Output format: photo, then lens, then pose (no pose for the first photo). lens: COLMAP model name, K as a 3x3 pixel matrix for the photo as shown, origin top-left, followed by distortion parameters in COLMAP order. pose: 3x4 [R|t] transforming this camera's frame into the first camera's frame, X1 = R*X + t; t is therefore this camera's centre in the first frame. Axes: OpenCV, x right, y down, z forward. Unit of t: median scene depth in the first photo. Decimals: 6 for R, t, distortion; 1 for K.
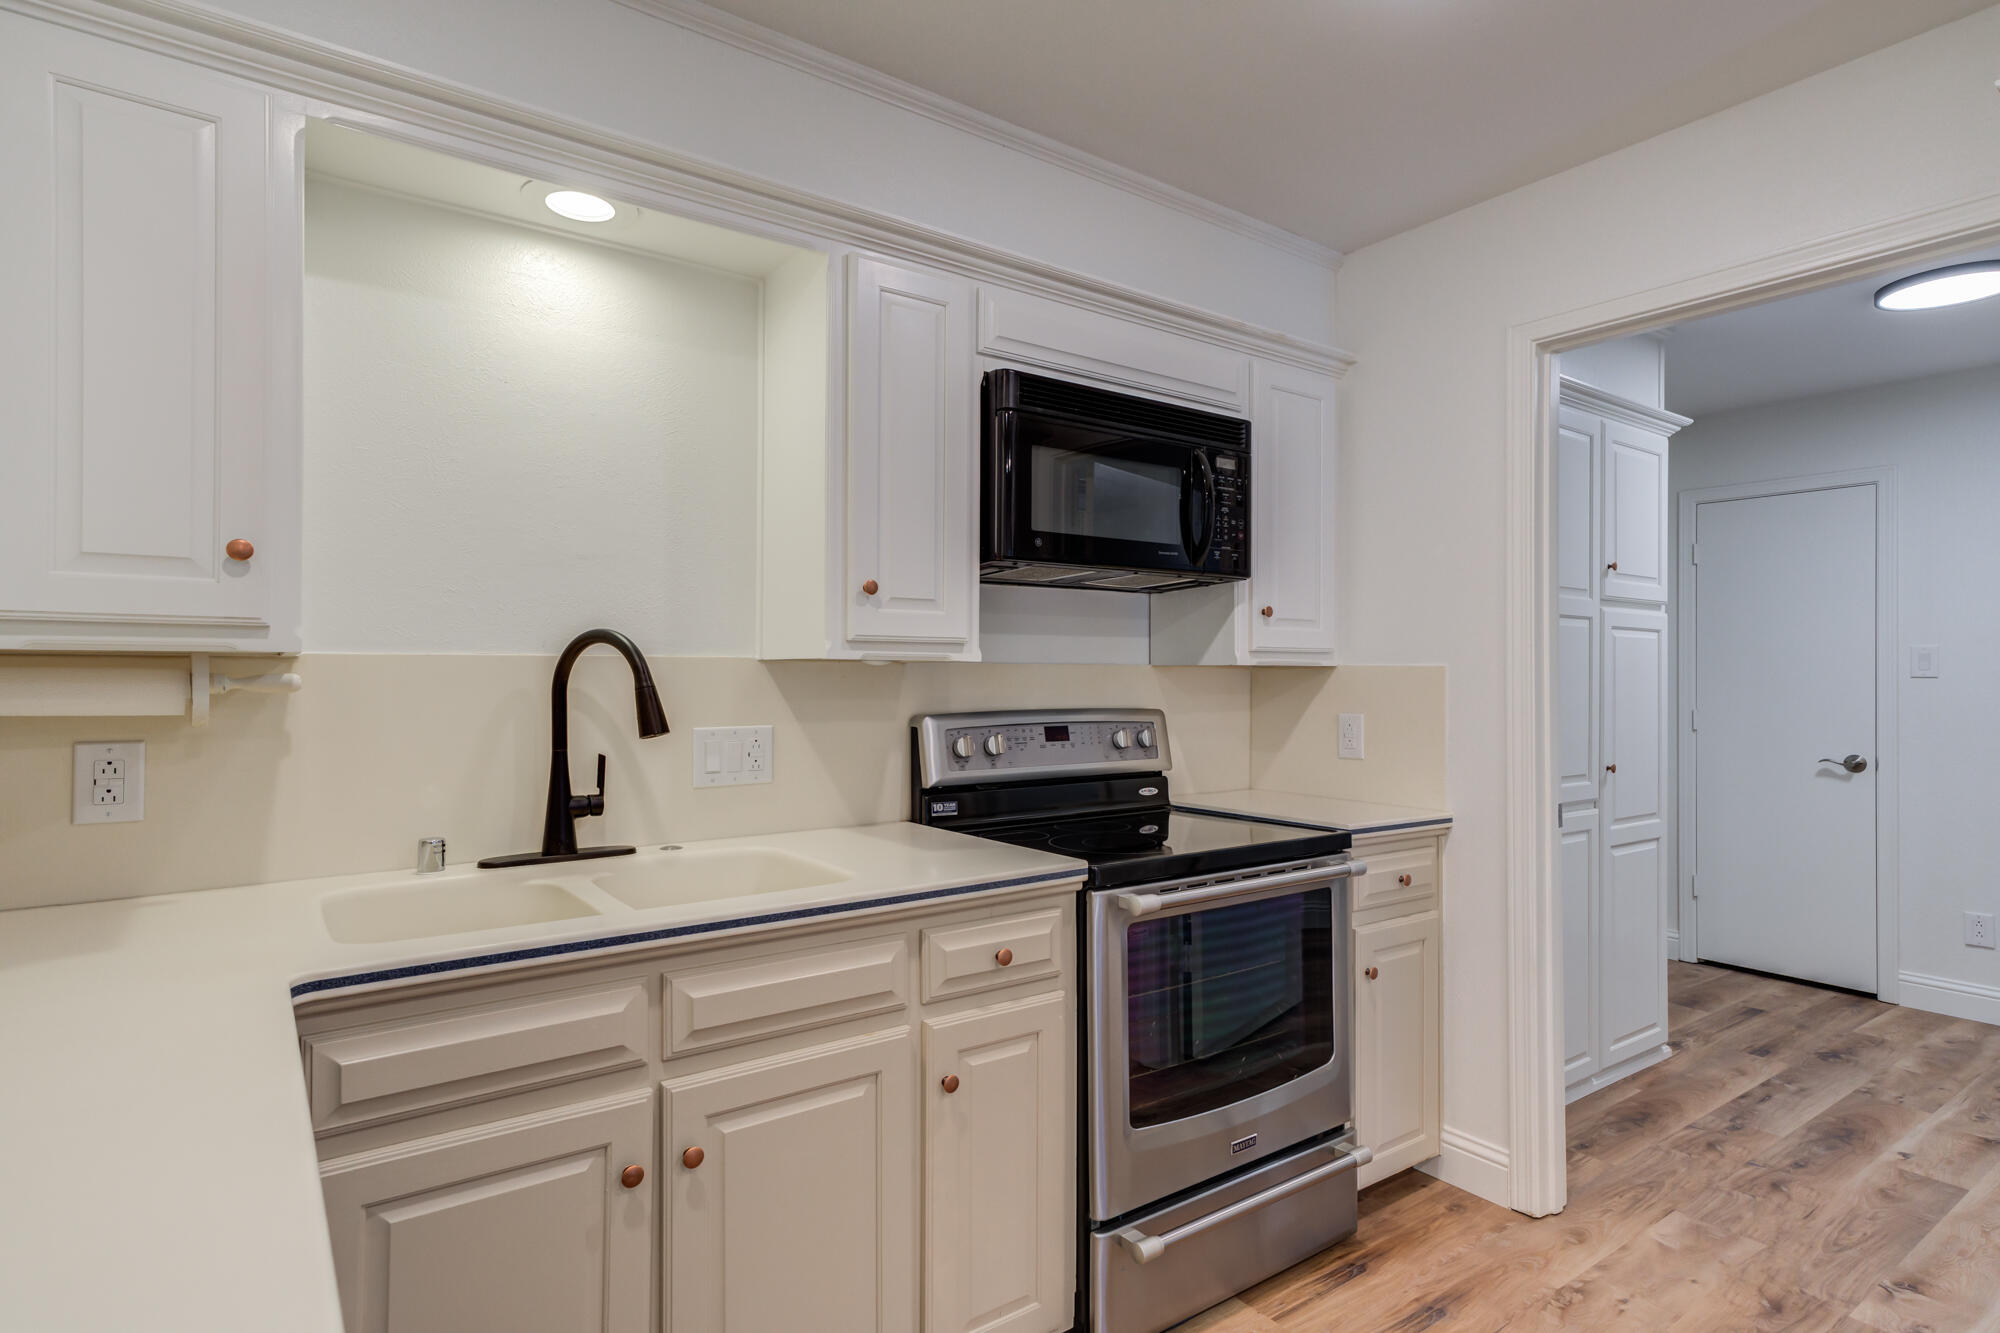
lens RADIAL K [[1030.4, 0, 1021.9], [0, 1030.4, 668.2], [0, 0, 1]] dist [0.016677, 0.006156]
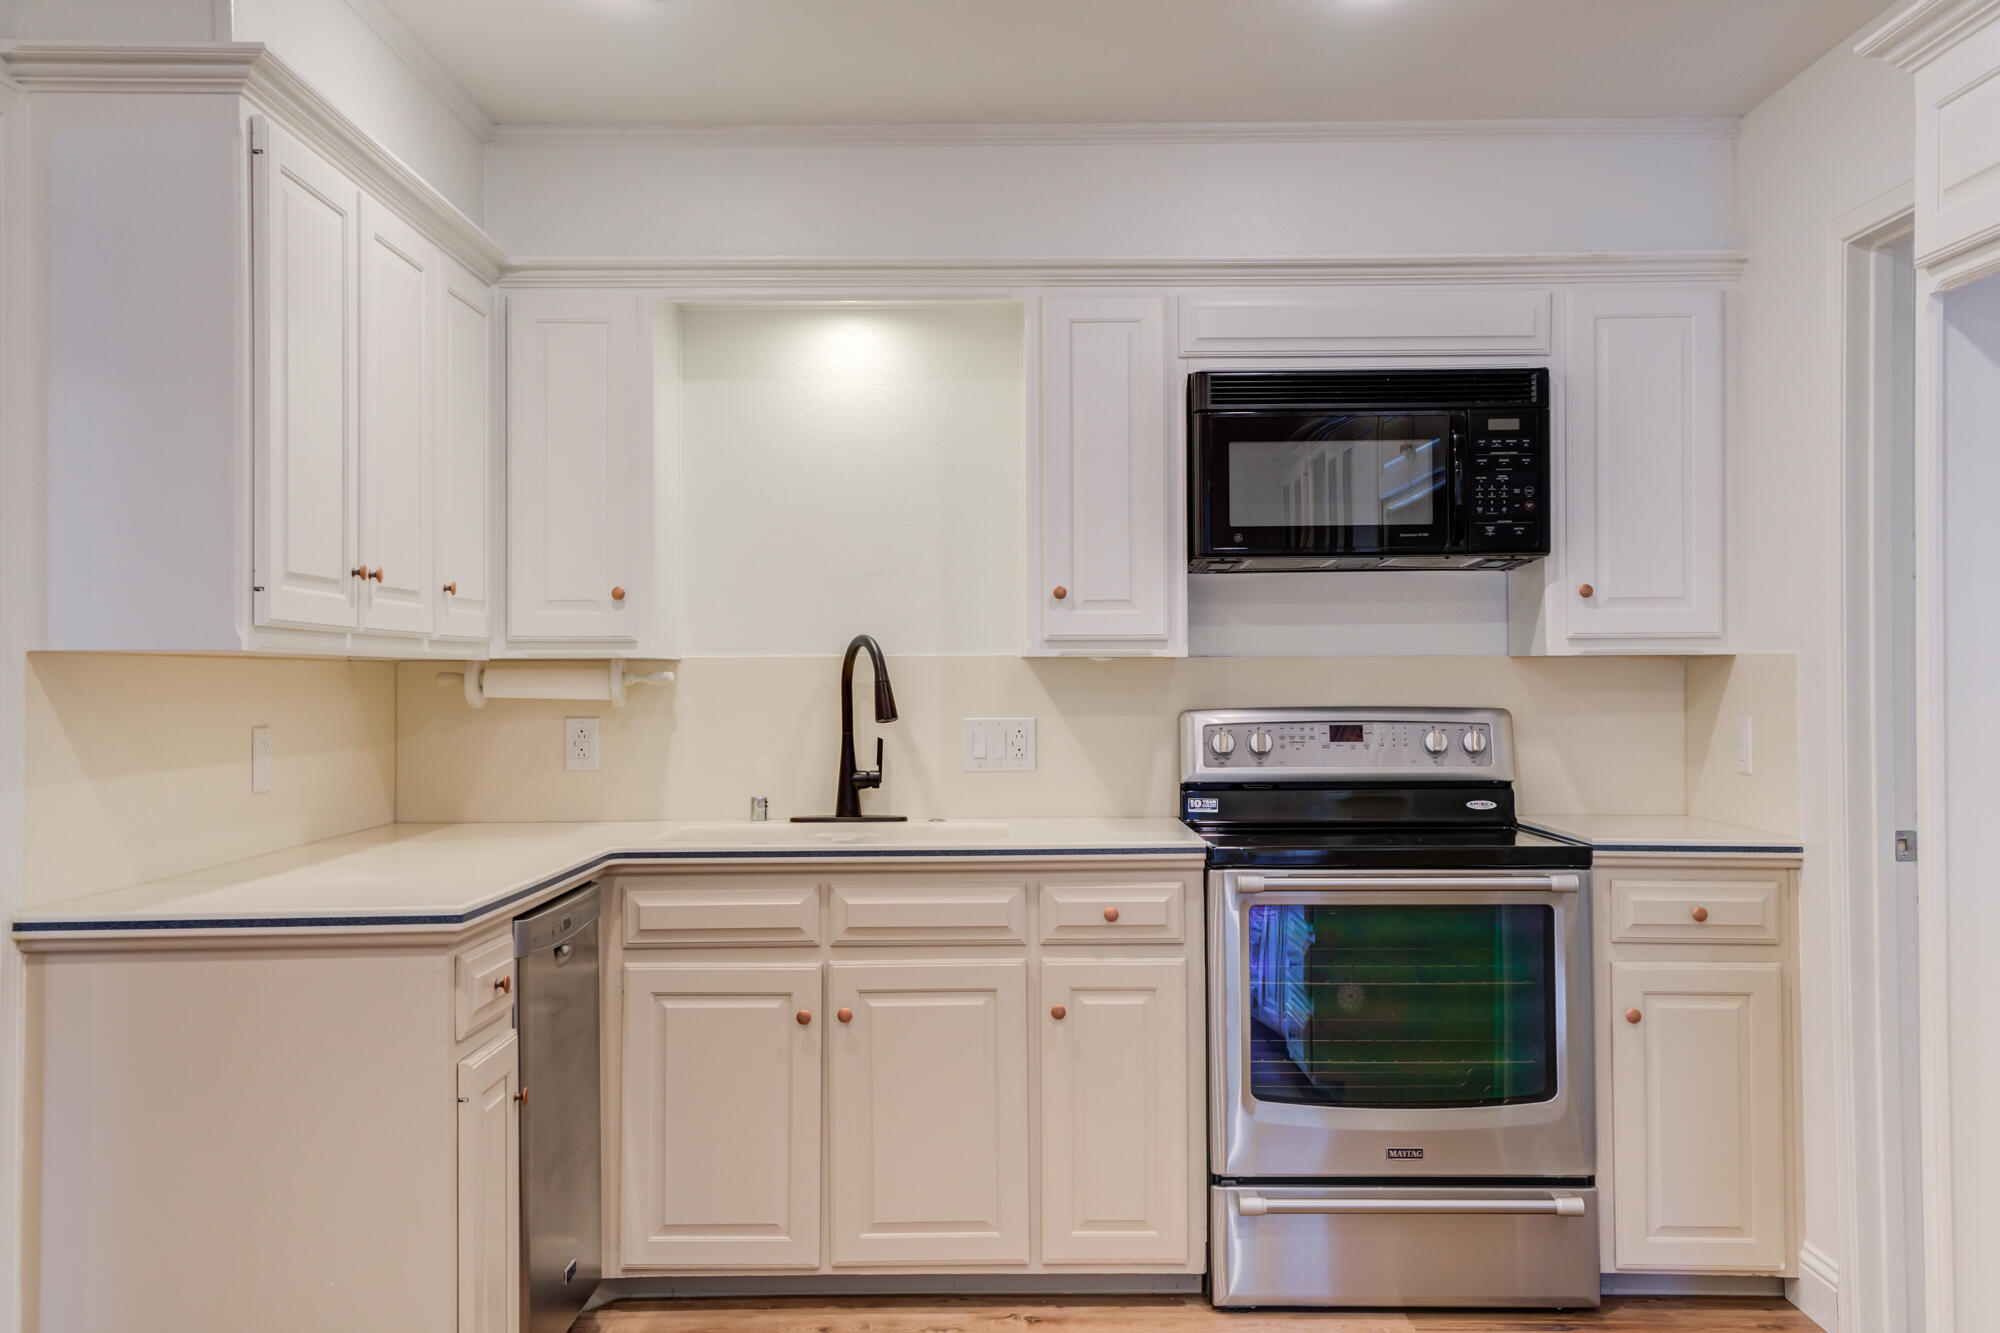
lens RADIAL K [[1940.0, 0, 987.9], [0, 1940.0, 675.1], [0, 0, 1]] dist [0.078374, 0.000000]
pose [[0.795607, -0.005128, -0.605791, 0.967223], [0.010530, 0.999930, 0.005366, -0.000362], [0.605722, -0.010648, 0.795605, -0.655939]]
